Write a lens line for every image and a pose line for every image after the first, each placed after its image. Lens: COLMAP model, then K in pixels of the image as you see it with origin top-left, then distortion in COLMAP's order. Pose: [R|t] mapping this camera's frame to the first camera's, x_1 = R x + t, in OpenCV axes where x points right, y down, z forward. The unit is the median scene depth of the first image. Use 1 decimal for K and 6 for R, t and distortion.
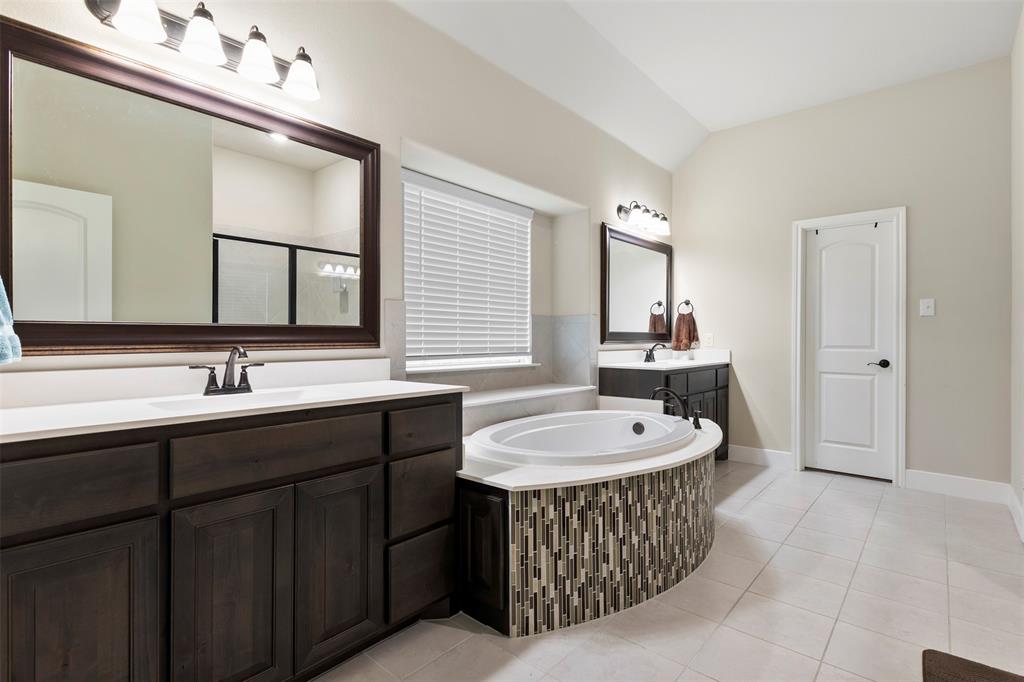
lens RADIAL K [[493.5, 0, 512.0], [0, 493.5, 341.0], [0, 0, 1]] dist [0.018204, 0.000176]
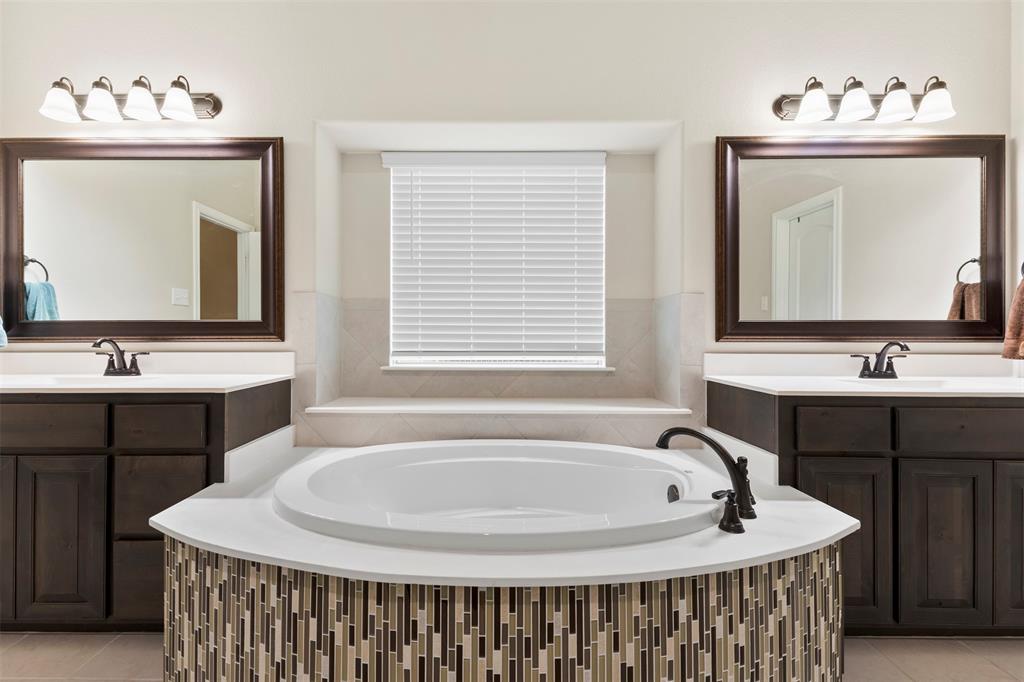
lens RADIAL K [[456.6, 0, 509.7], [0, 456.6, 333.4], [0, 0, 1]] dist [0.011798, -0.000531]
pose [[0.652842, -0.000358, -0.757494, 0.495981], [-0.004083, 0.999984, -0.003992, -0.000126], [0.757483, 0.005699, 0.652830, 0.507140]]
